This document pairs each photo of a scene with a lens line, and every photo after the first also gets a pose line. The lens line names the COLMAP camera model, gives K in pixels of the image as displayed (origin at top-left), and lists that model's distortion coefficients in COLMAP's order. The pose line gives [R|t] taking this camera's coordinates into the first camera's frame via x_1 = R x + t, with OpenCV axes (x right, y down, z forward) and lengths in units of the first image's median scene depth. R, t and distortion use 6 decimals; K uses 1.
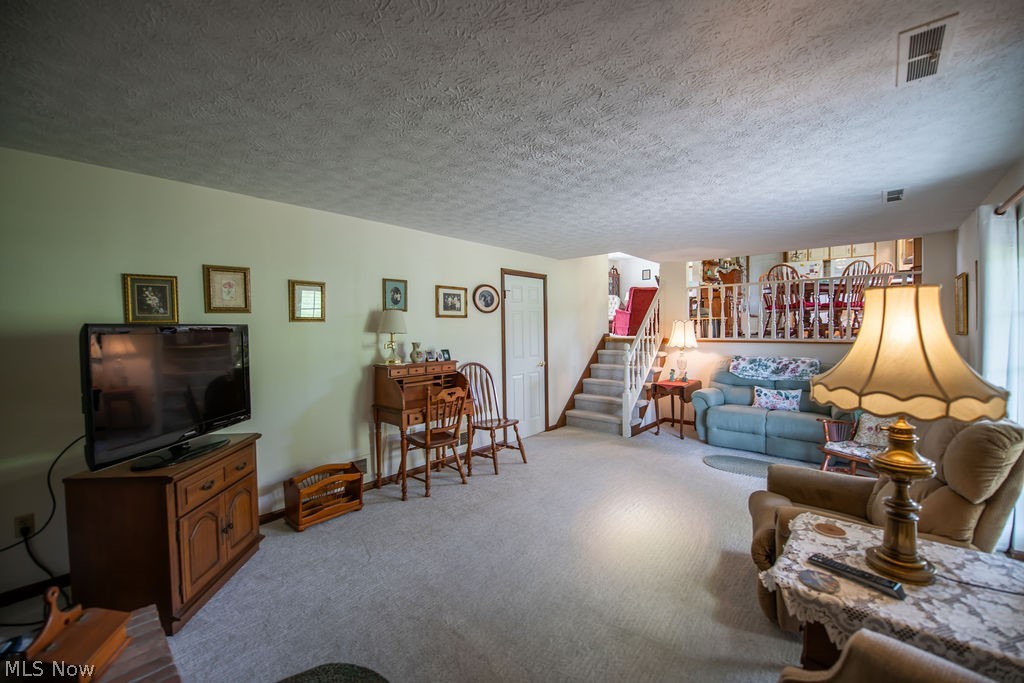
lens RADIAL K [[406.2, 0, 513.8], [0, 406.2, 337.1], [0, 0, 1]] dist [-0.014352, -0.003951]
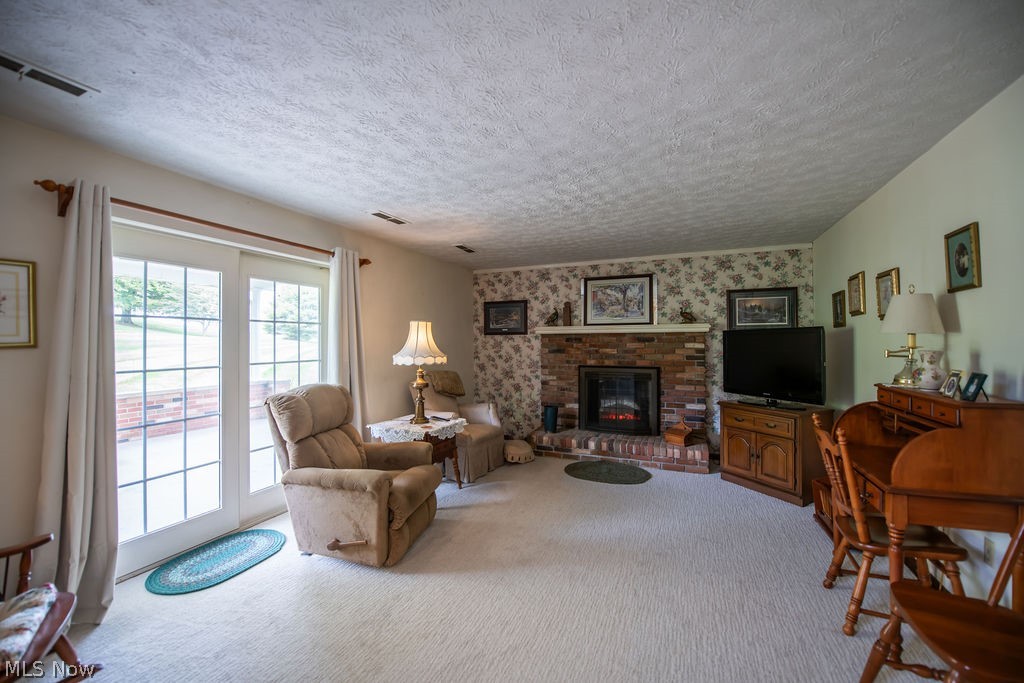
lens RADIAL K [[406.2, 0, 513.8], [0, 406.2, 337.1], [0, 0, 1]] dist [-0.014352, -0.003951]
pose [[-0.947308, 0.012923, -0.320065, 0.325827], [0.008867, 0.999861, 0.014127, -0.012077], [0.320203, 0.010545, -0.947290, 1.016757]]
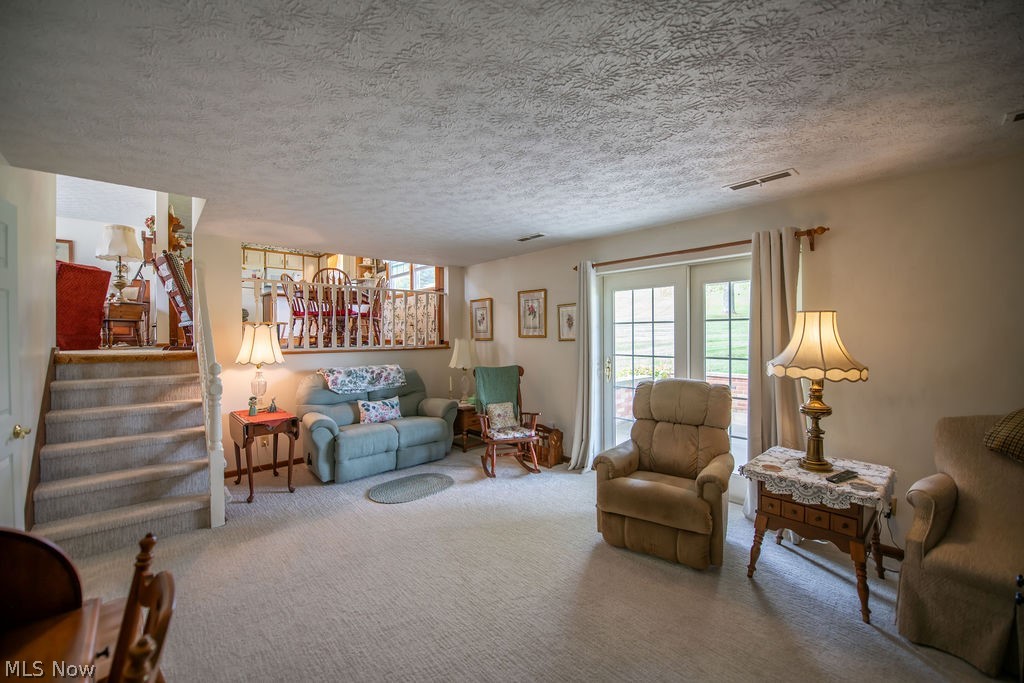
lens RADIAL K [[406.2, 0, 513.8], [0, 406.2, 337.1], [0, 0, 1]] dist [-0.014352, -0.003951]
pose [[0.105133, -0.000616, 0.994458, -0.258344], [0.023467, 0.999723, -0.001862, -0.009616], [-0.994181, 0.023532, 0.105118, 0.562271]]
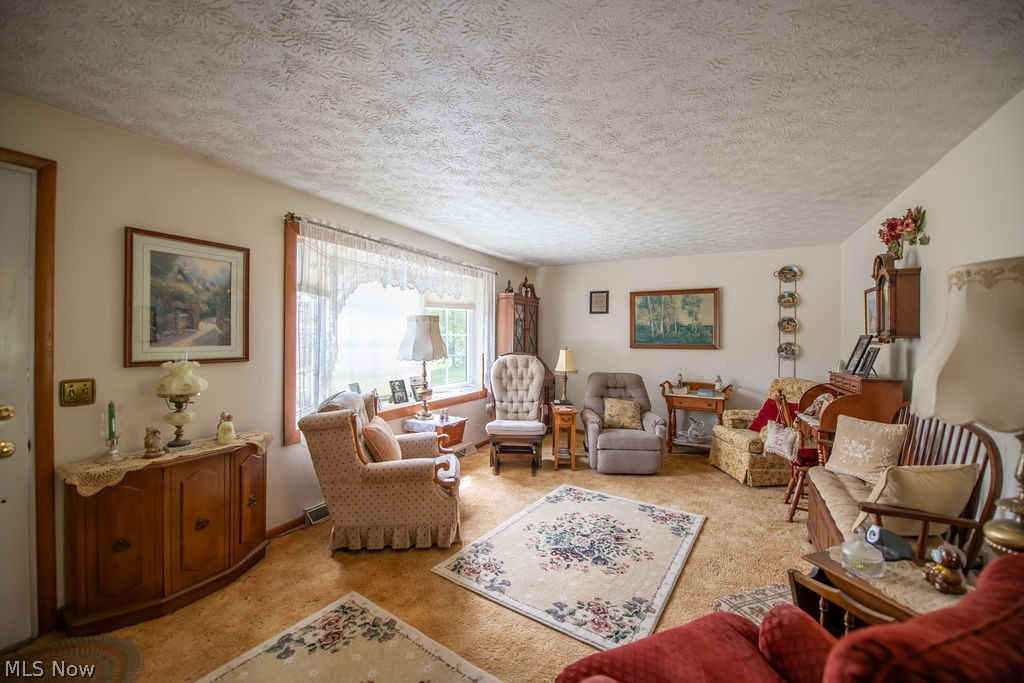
lens RADIAL K [[406.2, 0, 513.8], [0, 406.2, 337.1], [0, 0, 1]] dist [-0.014352, -0.003951]
pose [[0.972765, 0.015037, 0.231304, 0.356714], [-0.010602, 0.999736, -0.020403, -0.277718], [-0.231549, 0.017395, 0.972668, 1.549523]]
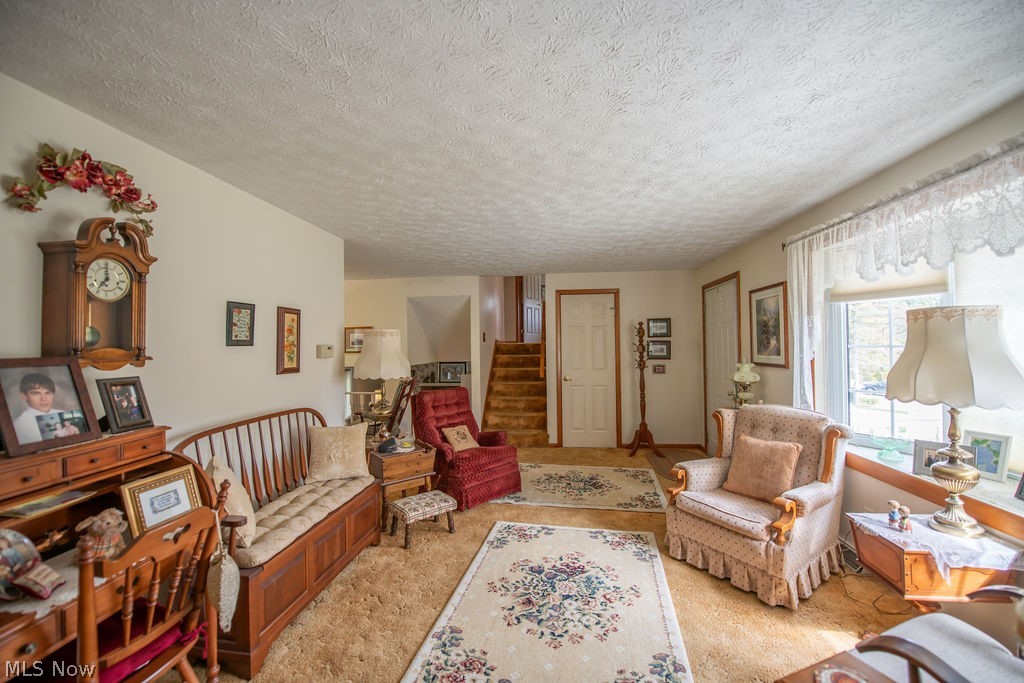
lens RADIAL K [[406.2, 0, 513.8], [0, 406.2, 337.1], [0, 0, 1]] dist [-0.014352, -0.003951]
pose [[-0.817114, 0.007575, -0.576427, 0.890743], [0.007342, 0.999969, 0.002734, -0.310438], [0.576430, -0.001998, -0.817144, 2.406812]]
